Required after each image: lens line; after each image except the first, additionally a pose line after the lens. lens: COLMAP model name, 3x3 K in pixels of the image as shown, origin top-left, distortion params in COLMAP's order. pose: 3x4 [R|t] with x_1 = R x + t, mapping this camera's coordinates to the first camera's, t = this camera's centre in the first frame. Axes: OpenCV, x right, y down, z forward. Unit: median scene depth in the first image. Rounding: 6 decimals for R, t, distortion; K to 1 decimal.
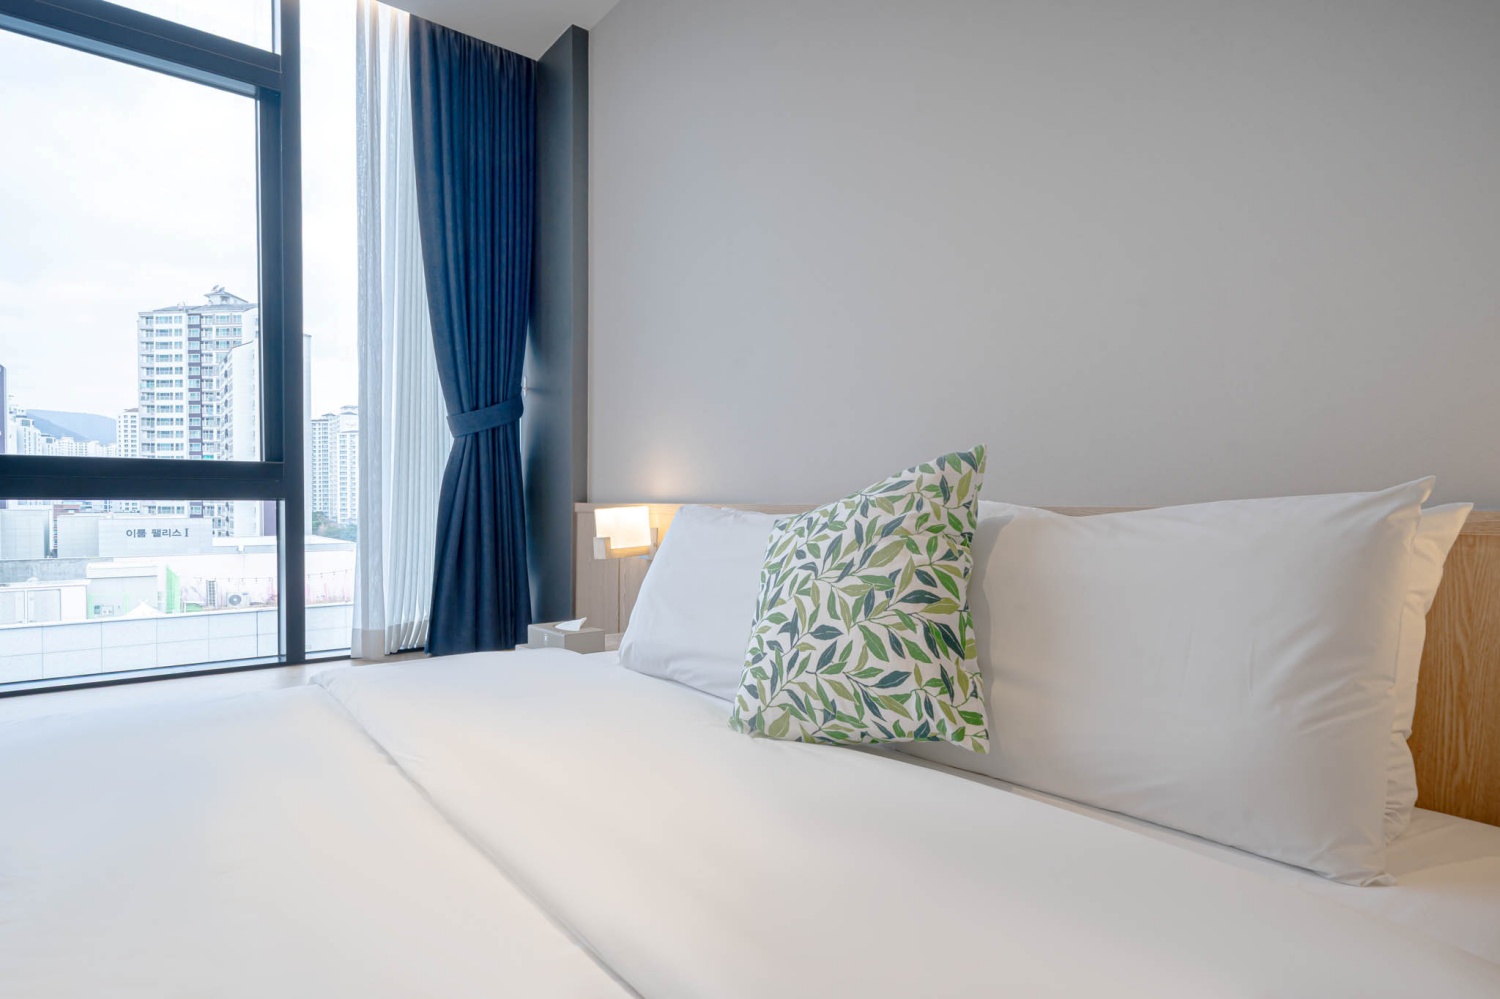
lens RADIAL K [[800.5, 0, 748.4], [0, 800.5, 520.7], [0, 0, 1]] dist [-0.000023, 0.000563]
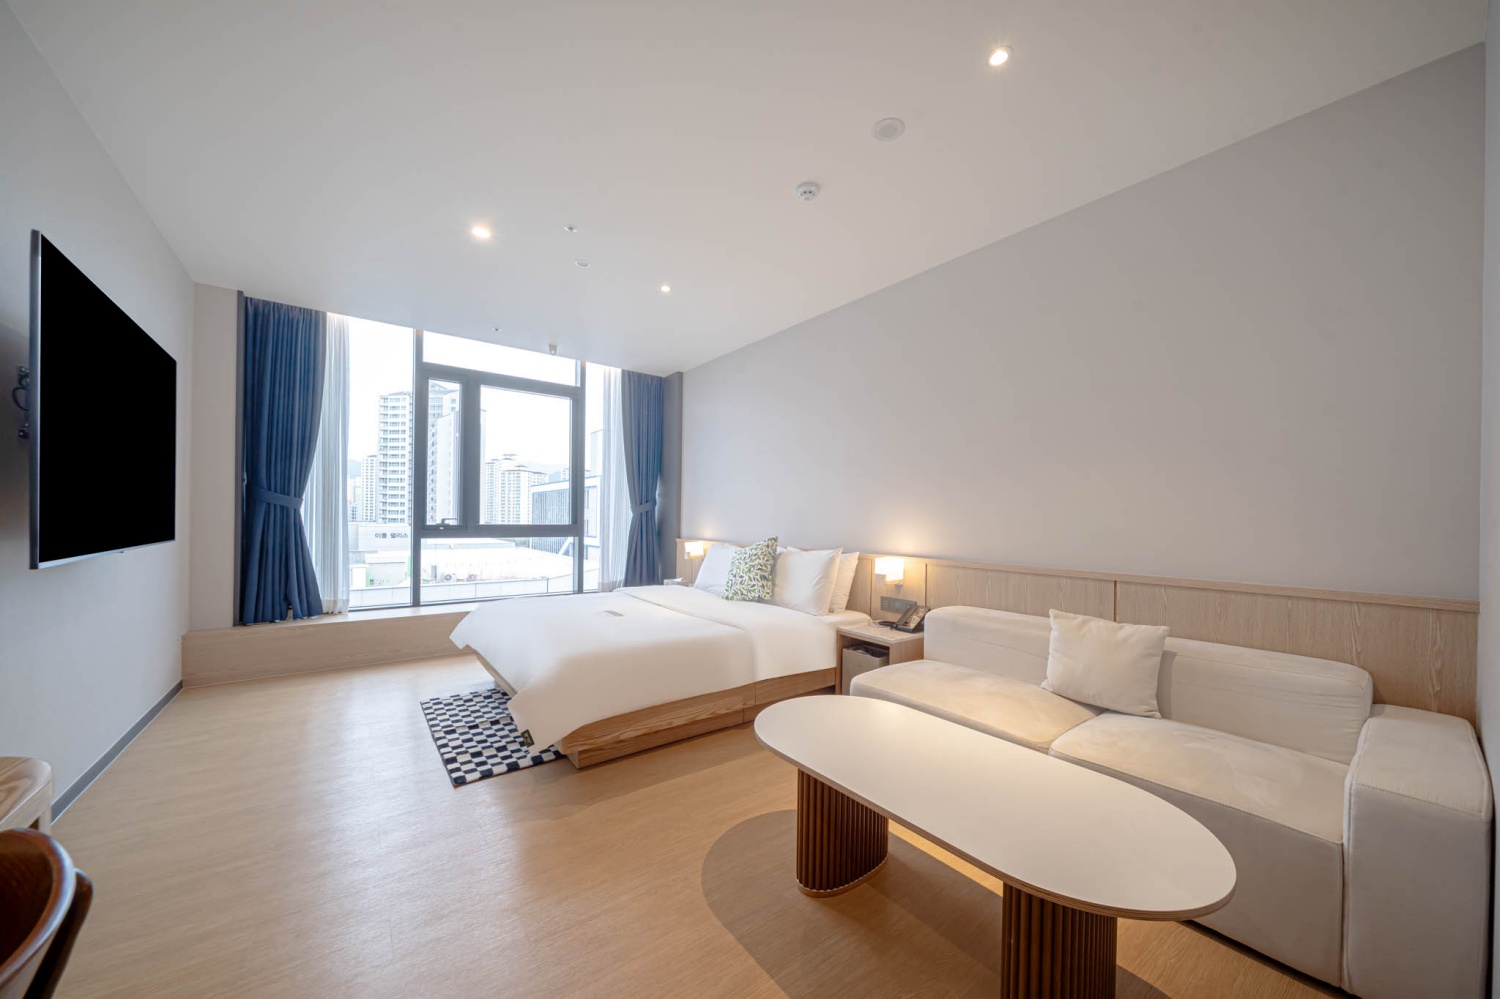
lens RADIAL K [[517.3, 0, 751.9], [0, 517.3, 520.6], [0, 0, 1]] dist [-0.000444, -0.000004]
pose [[0.999696, 0.008982, -0.022944, 0.219007], [-0.009428, 0.999767, -0.019403, -0.127039], [0.022764, 0.019613, 0.999548, -1.974017]]
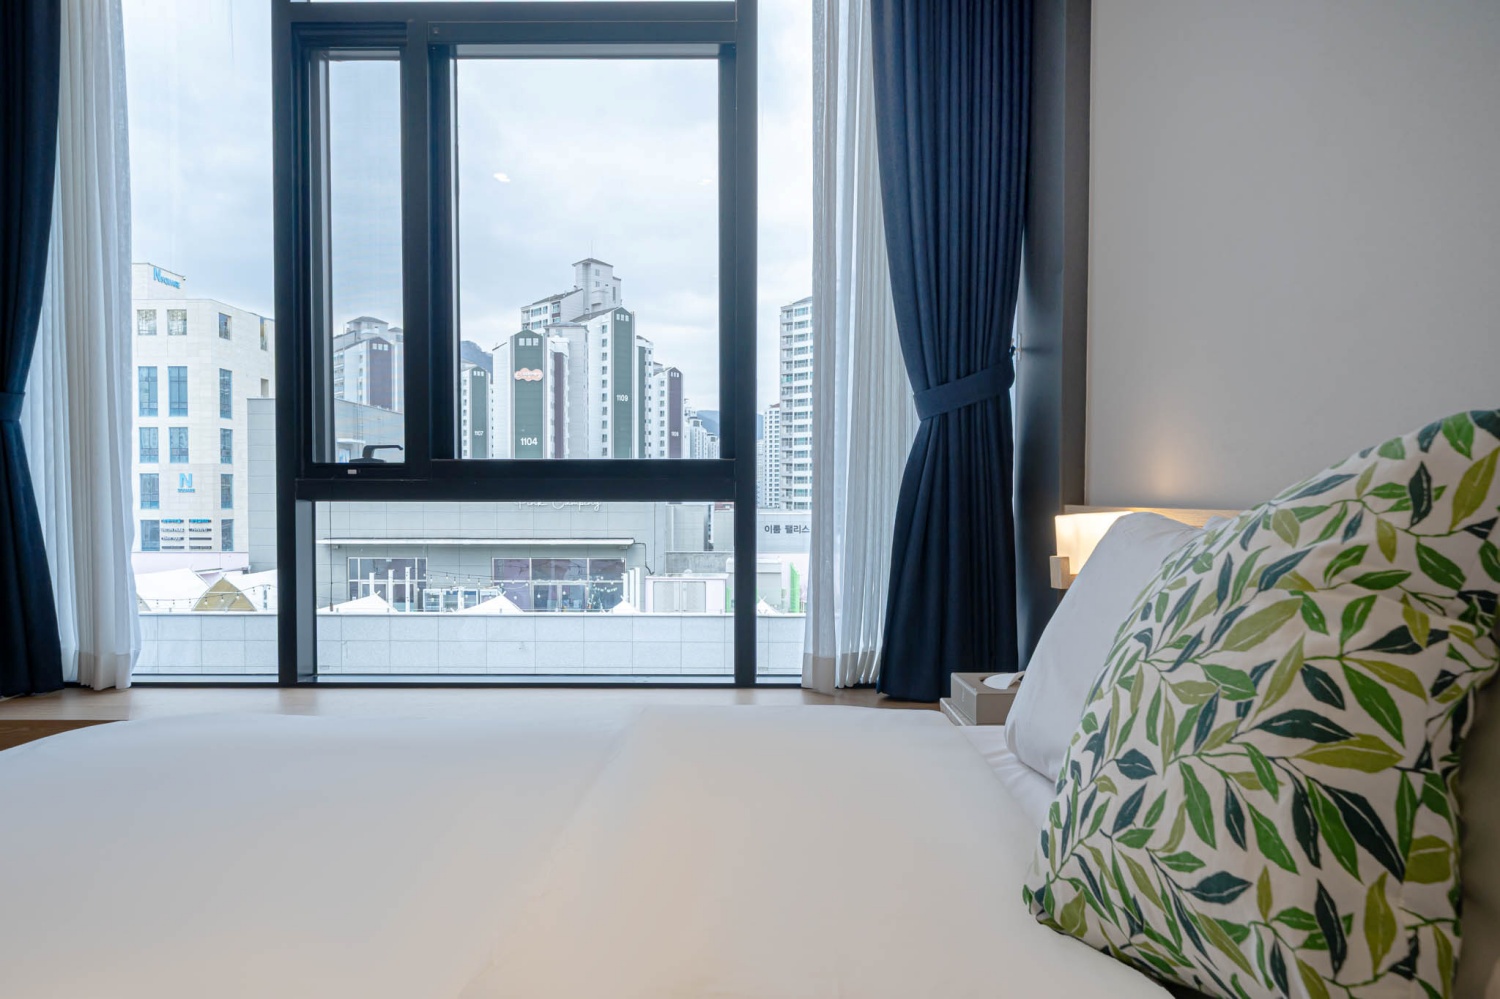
lens RADIAL K [[1009.6, 0, 747.8], [0, 1009.6, 519.8], [0, 0, 1]] dist [0.002470, 0.003133]
pose [[0.776823, 0.011307, -0.629617, 0.310462], [-0.011566, 0.999926, 0.003687, -0.021839], [0.629613, 0.004418, 0.776897, 0.310744]]
